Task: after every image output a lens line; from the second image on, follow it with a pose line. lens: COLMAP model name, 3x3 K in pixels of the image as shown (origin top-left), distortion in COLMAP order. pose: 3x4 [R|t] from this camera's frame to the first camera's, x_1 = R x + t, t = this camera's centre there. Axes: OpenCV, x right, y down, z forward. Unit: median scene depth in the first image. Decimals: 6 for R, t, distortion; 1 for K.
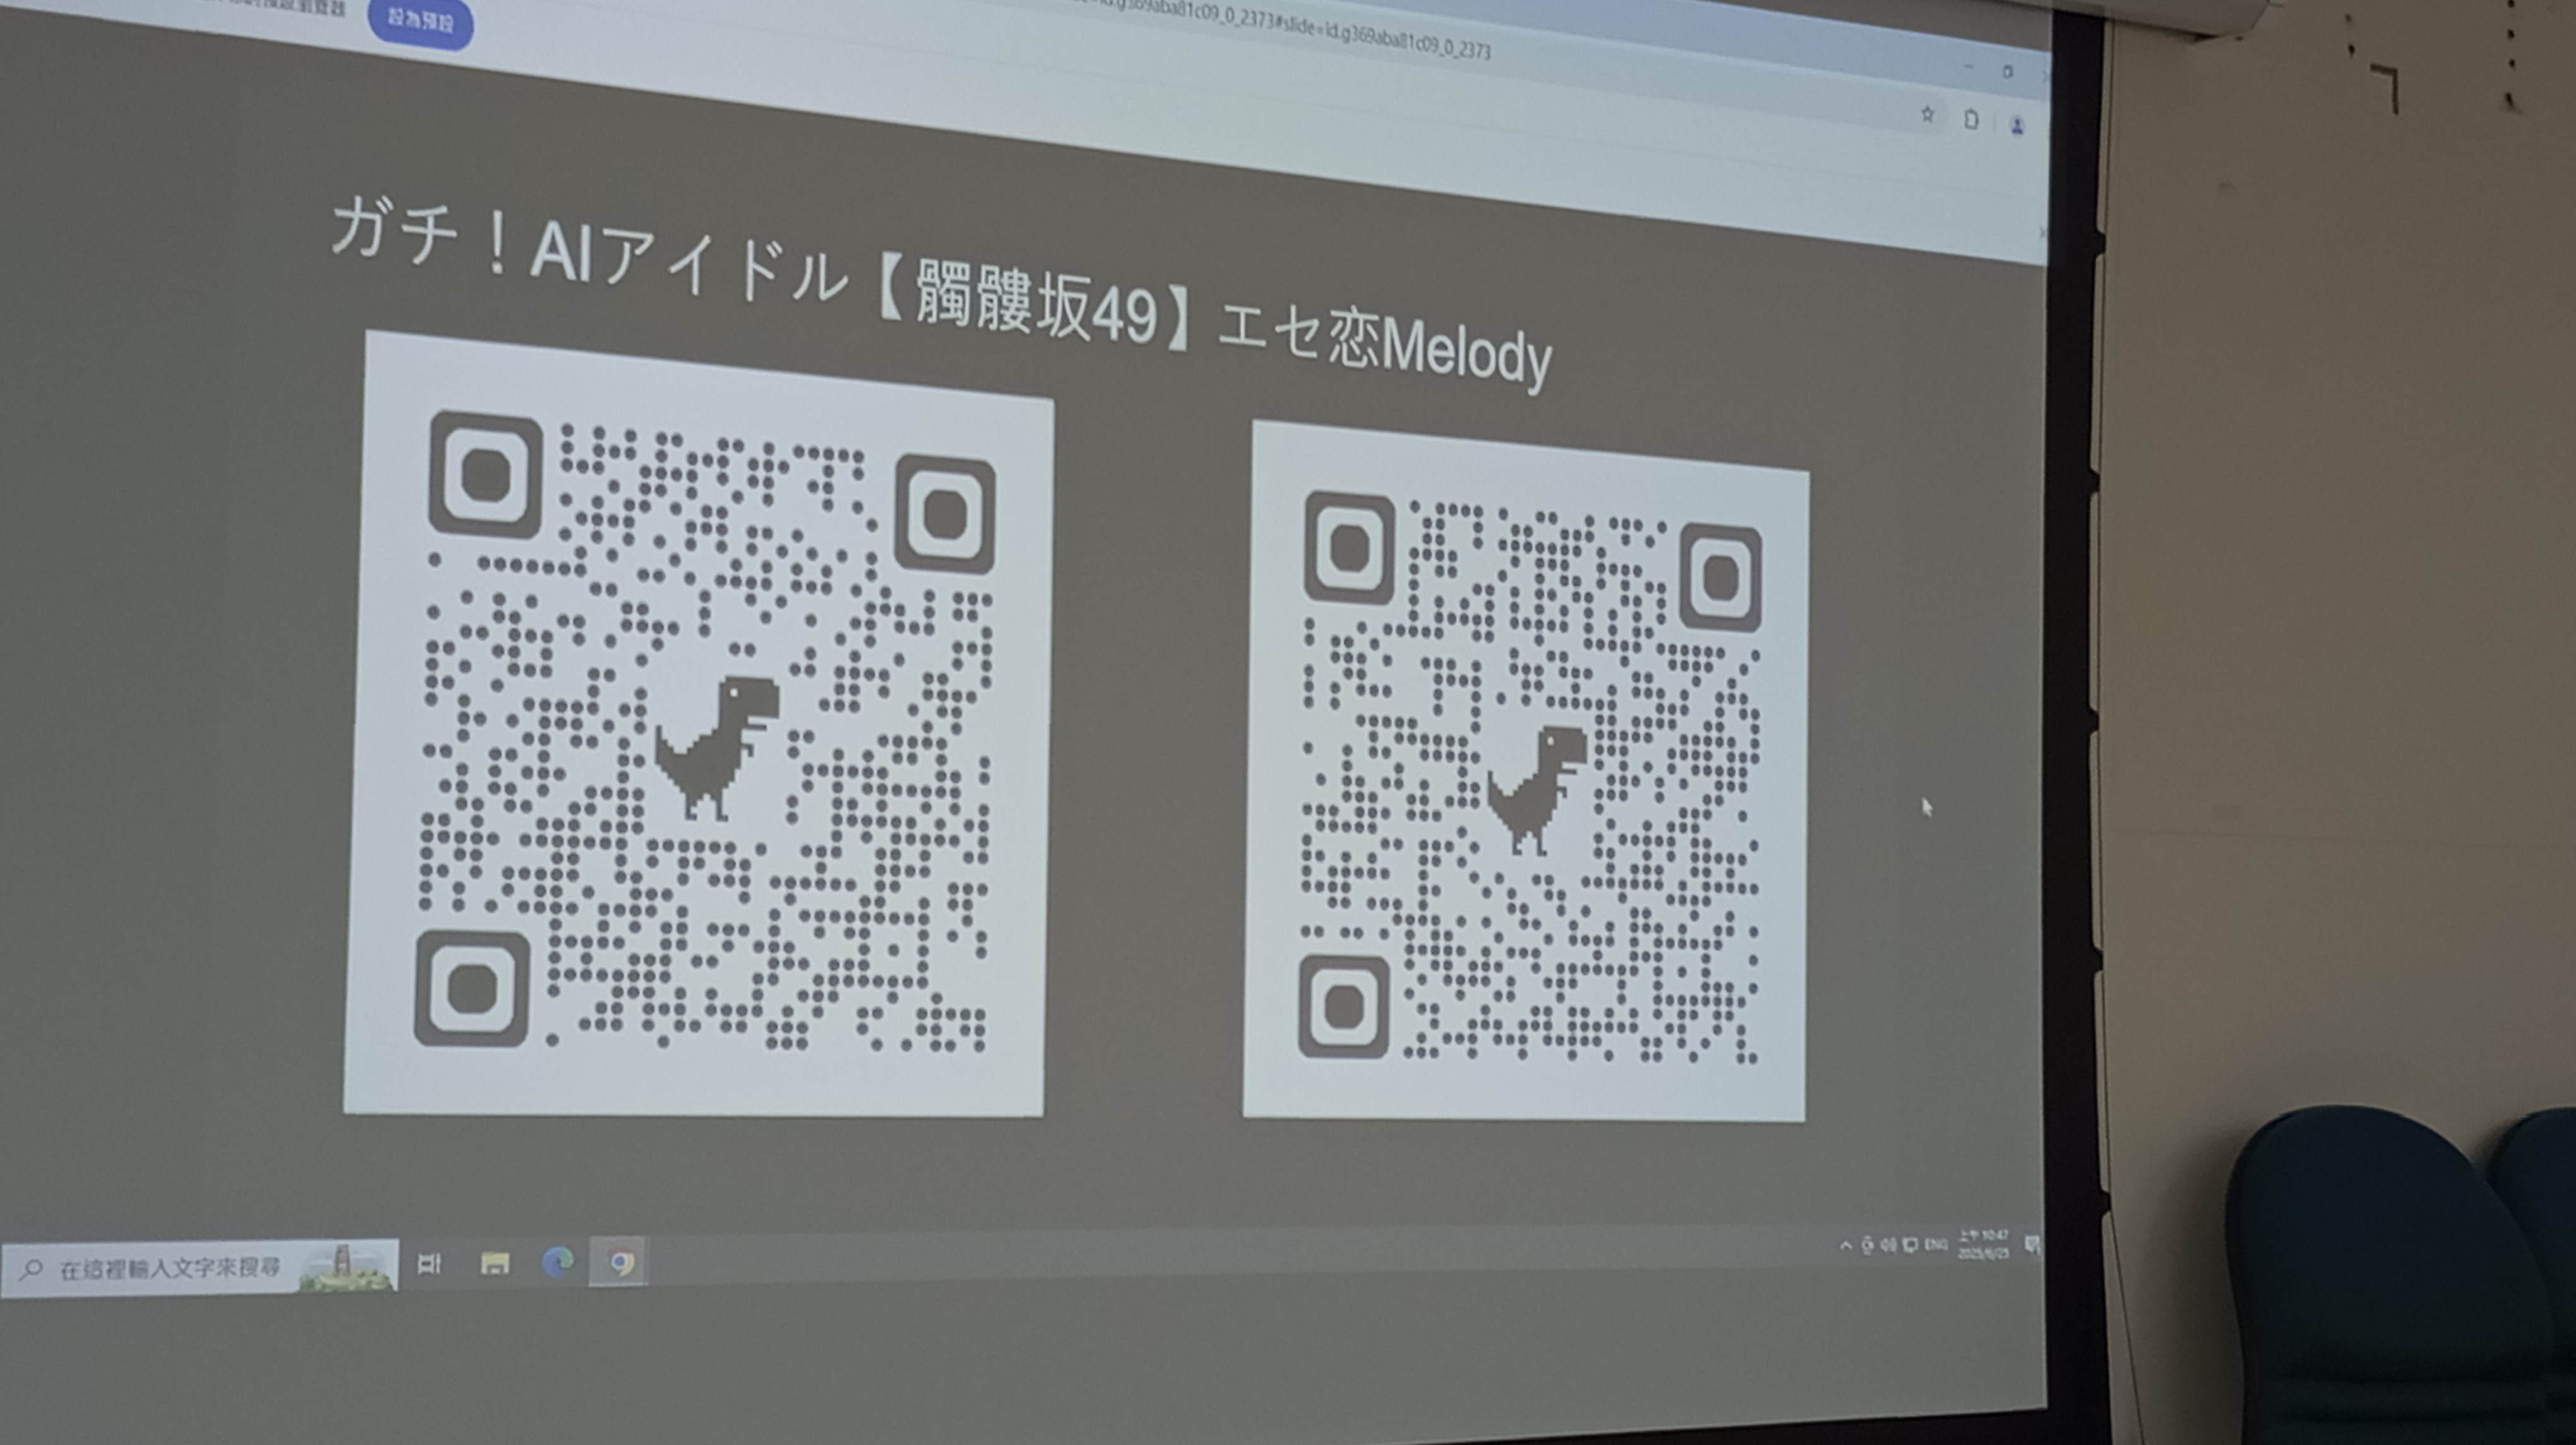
lens RADIAL K [[2149.2, 0, 1297.2], [0, 2149.2, 723.0], [0, 0, 1]] dist [0.054349, -0.060168]
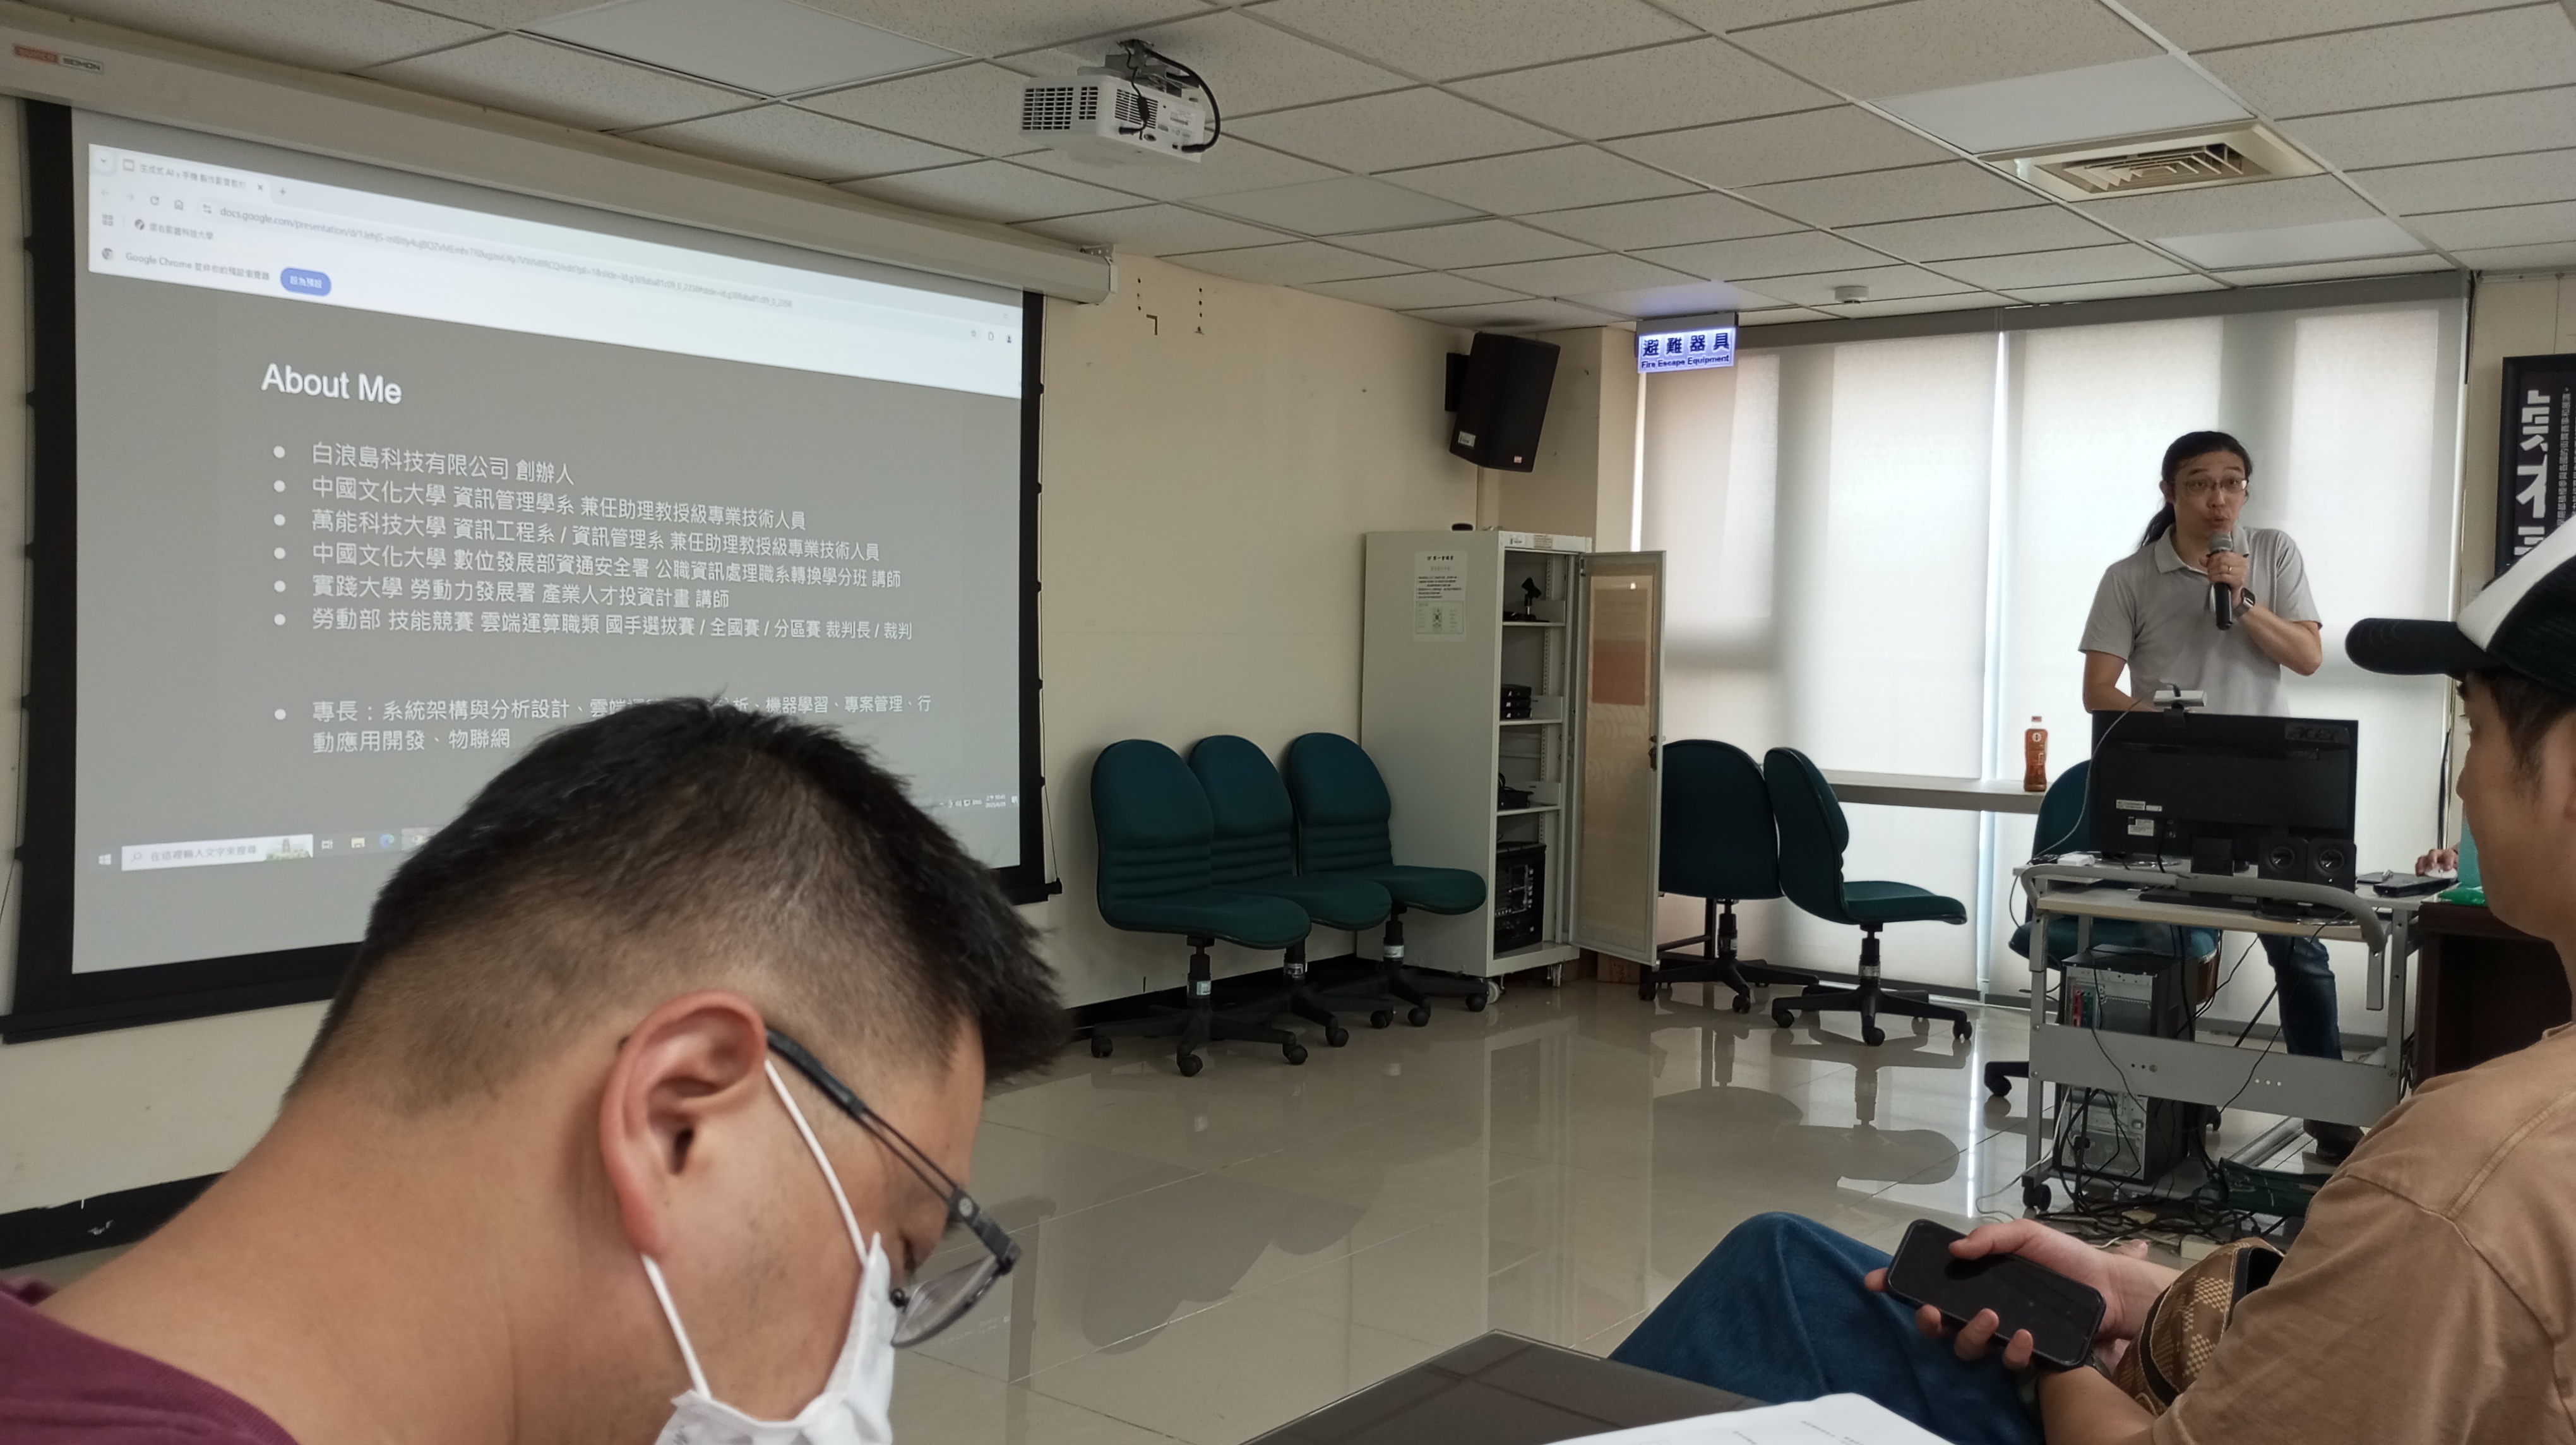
lens RADIAL K [[2149.2, 0, 1297.2], [0, 2149.2, 723.0], [0, 0, 1]] dist [0.054349, -0.060168]
pose [[0.897601, -0.041811, 0.438821, -0.443890], [-0.019749, 0.990678, 0.134788, -0.182063], [-0.440365, -0.129652, 0.888408, -1.309909]]
